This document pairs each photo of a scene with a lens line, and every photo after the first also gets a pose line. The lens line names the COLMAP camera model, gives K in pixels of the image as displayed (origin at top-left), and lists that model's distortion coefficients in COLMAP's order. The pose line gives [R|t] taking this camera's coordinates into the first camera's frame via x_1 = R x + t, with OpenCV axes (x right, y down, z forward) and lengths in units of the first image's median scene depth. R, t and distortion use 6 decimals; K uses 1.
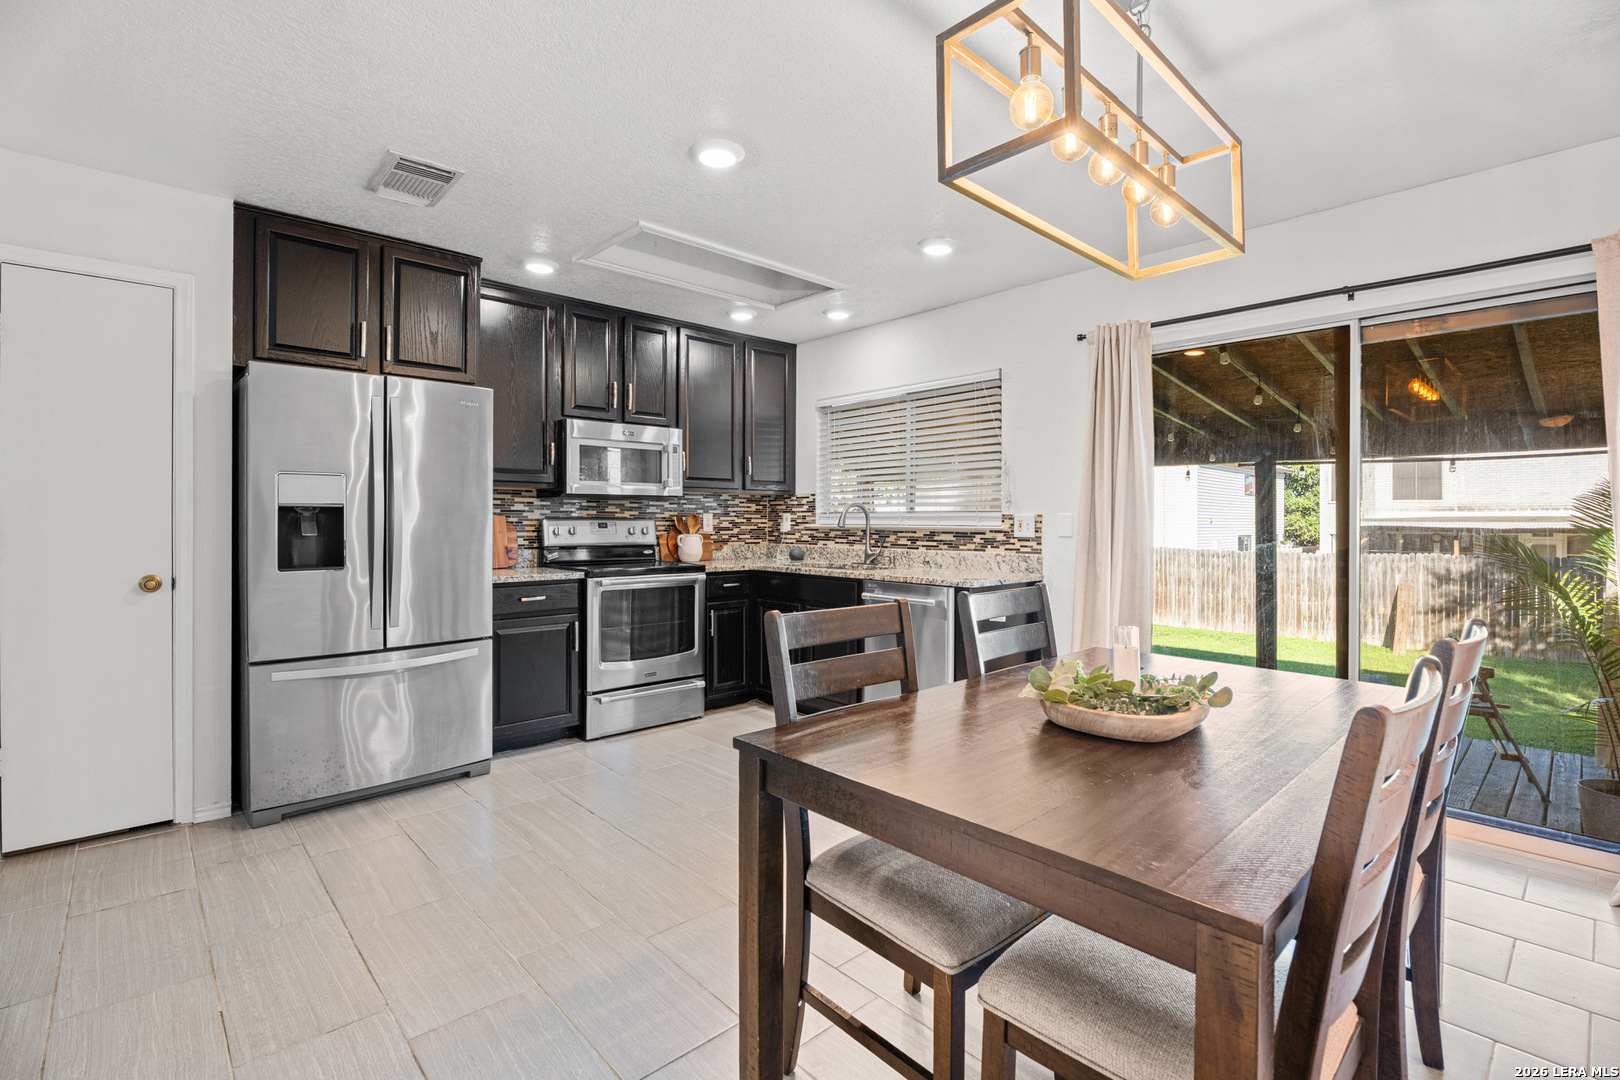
lens RADIAL K [[731.5, 0, 797.2], [0, 731.5, 518.5], [0, 0, 1]] dist [-0.002935, -0.000902]
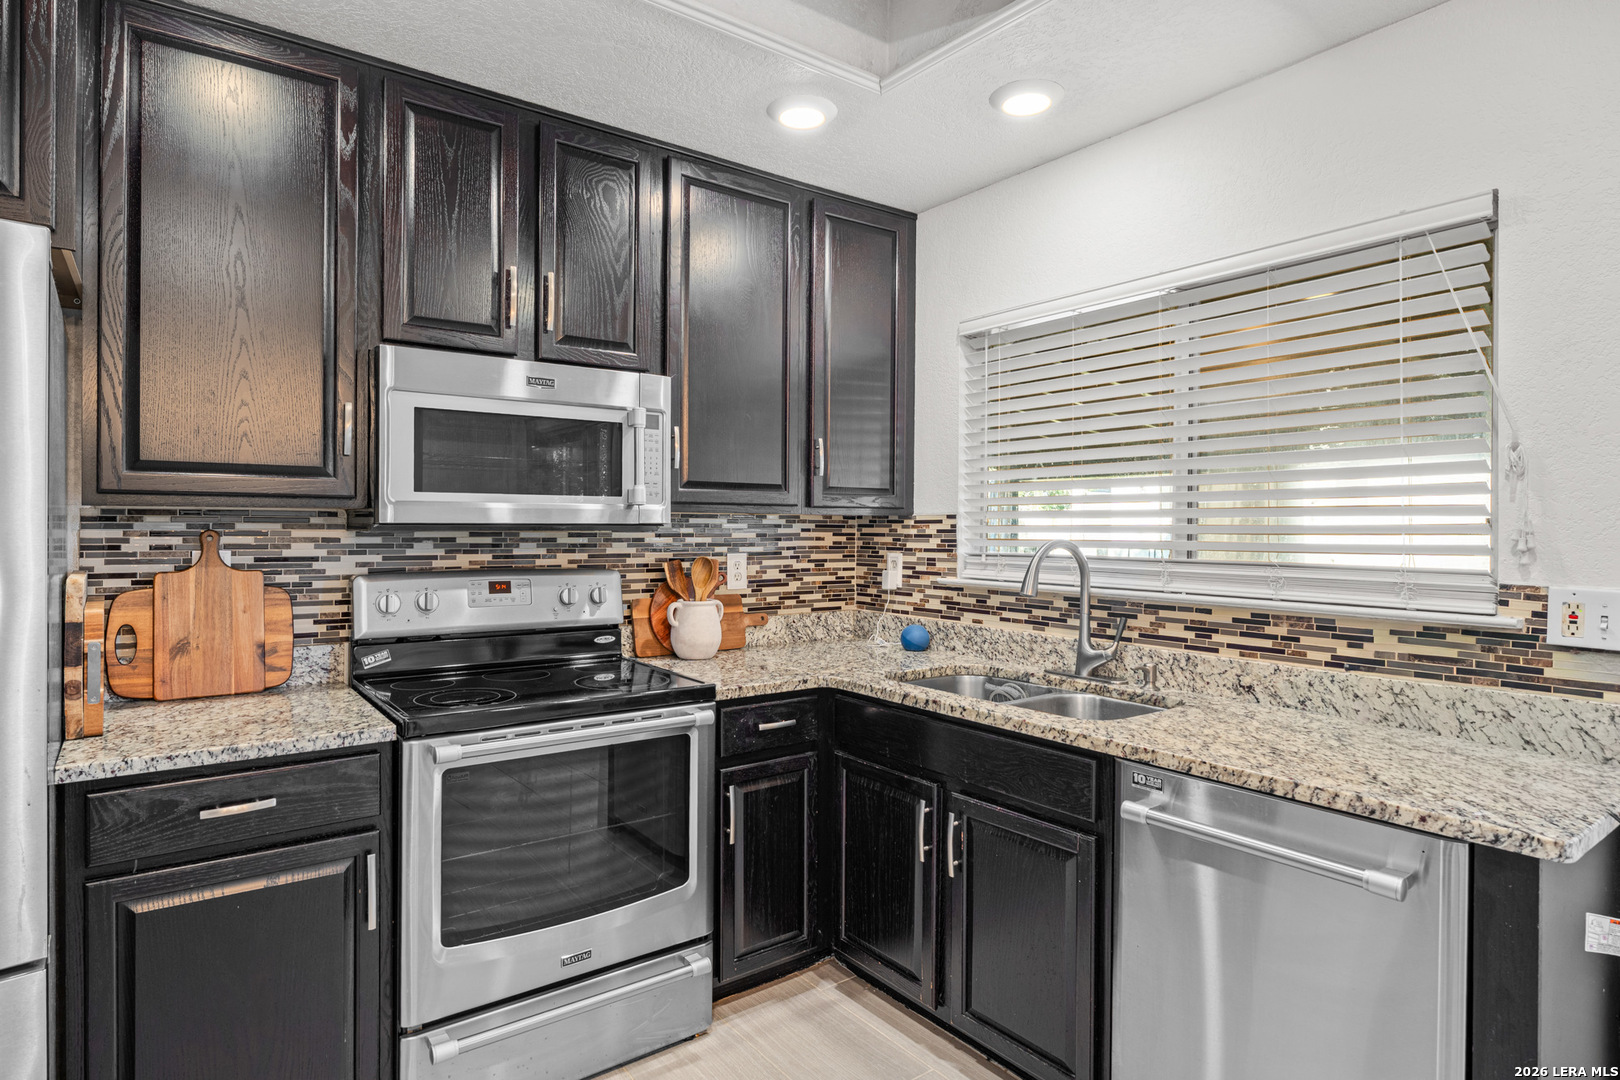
lens RADIAL K [[835.0, 0, 783.4], [0, 835.0, 509.4], [0, 0, 1]] dist [-0.023245, -0.004935]
pose [[0.992892, 0.002942, -0.118983, -0.025412], [-0.004905, 0.999857, -0.016205, -0.030549], [0.118919, 0.016673, 0.992764, 0.481063]]
